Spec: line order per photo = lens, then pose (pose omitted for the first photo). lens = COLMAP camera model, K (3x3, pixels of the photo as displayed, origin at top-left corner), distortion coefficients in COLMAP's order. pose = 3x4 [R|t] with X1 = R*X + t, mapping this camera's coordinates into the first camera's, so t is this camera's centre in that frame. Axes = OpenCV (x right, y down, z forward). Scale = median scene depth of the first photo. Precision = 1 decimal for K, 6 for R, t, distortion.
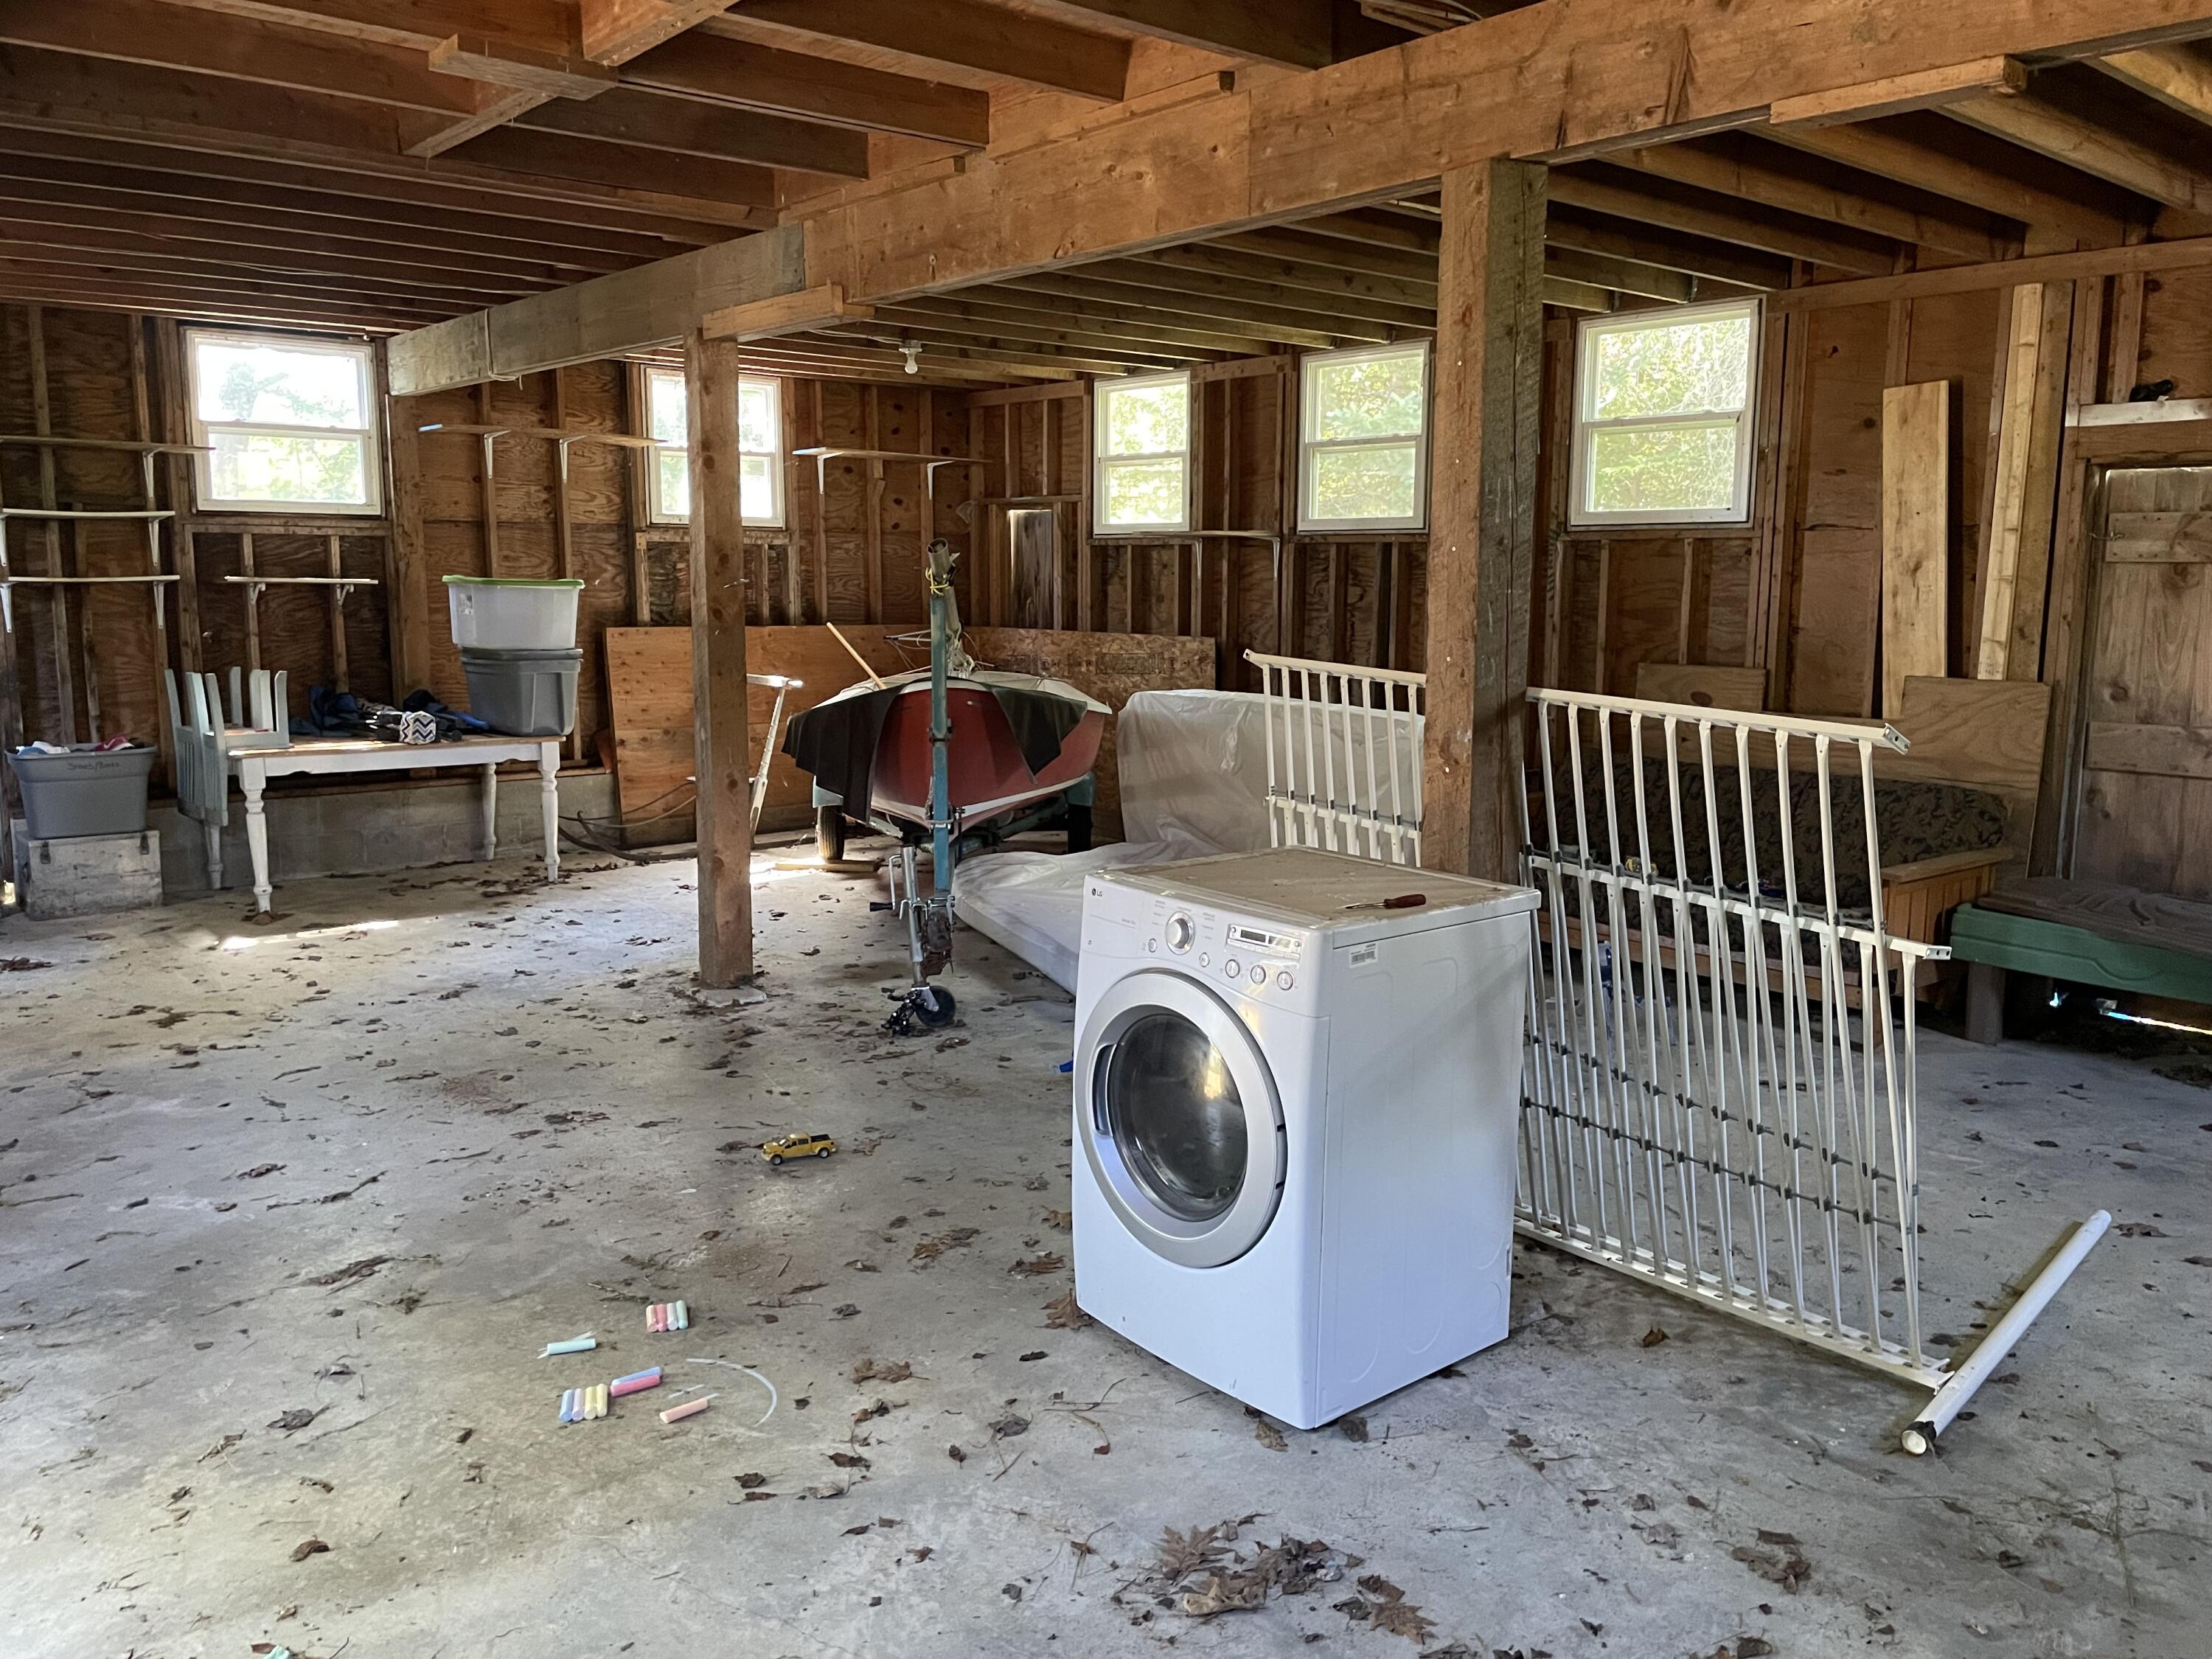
lens RADIAL K [[1676.3, 0, 1114.8], [0, 1676.3, 825.4], [0, 0, 1]] dist [0.041439, -0.019067]
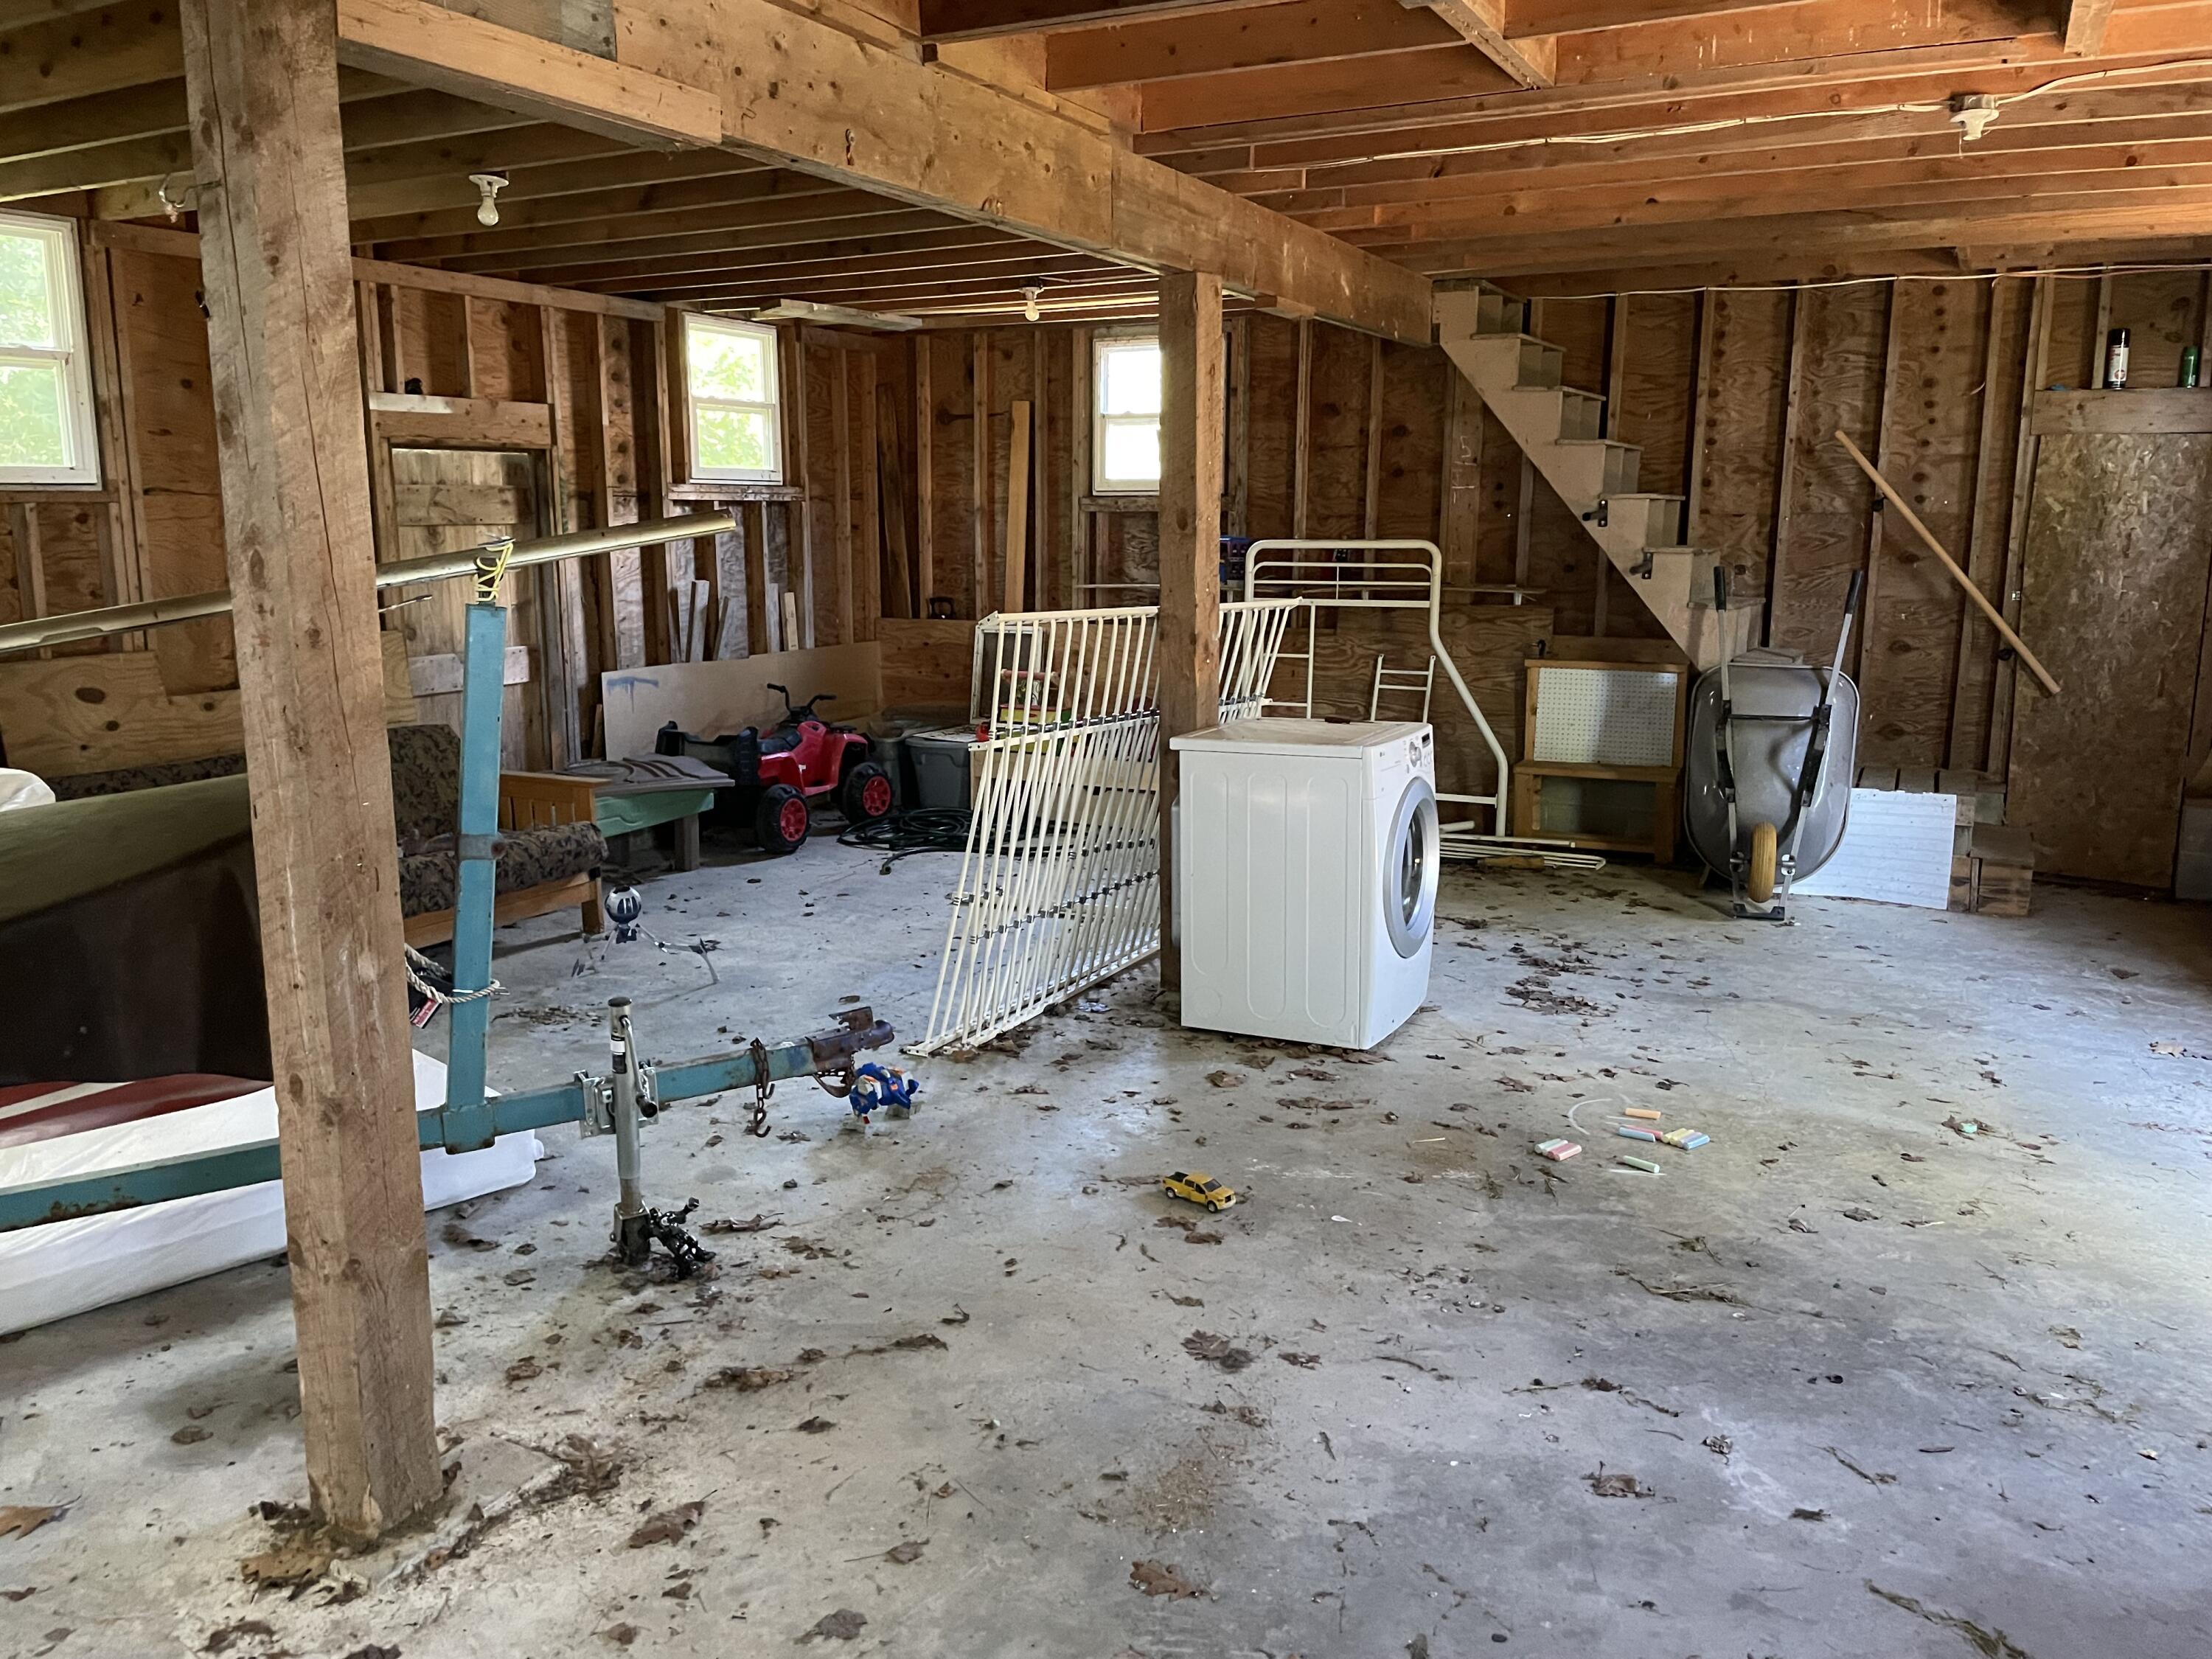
lens RADIAL K [[1676.3, 0, 1109.9], [0, 1676.3, 821.7], [0, 0, 1]] dist [0.041439, -0.019067]
pose [[-0.382300, -0.171885, 0.907911, -0.898416], [0.158766, 0.955717, 0.247788, -0.212213], [-0.910297, 0.238874, -0.338081, 1.232780]]
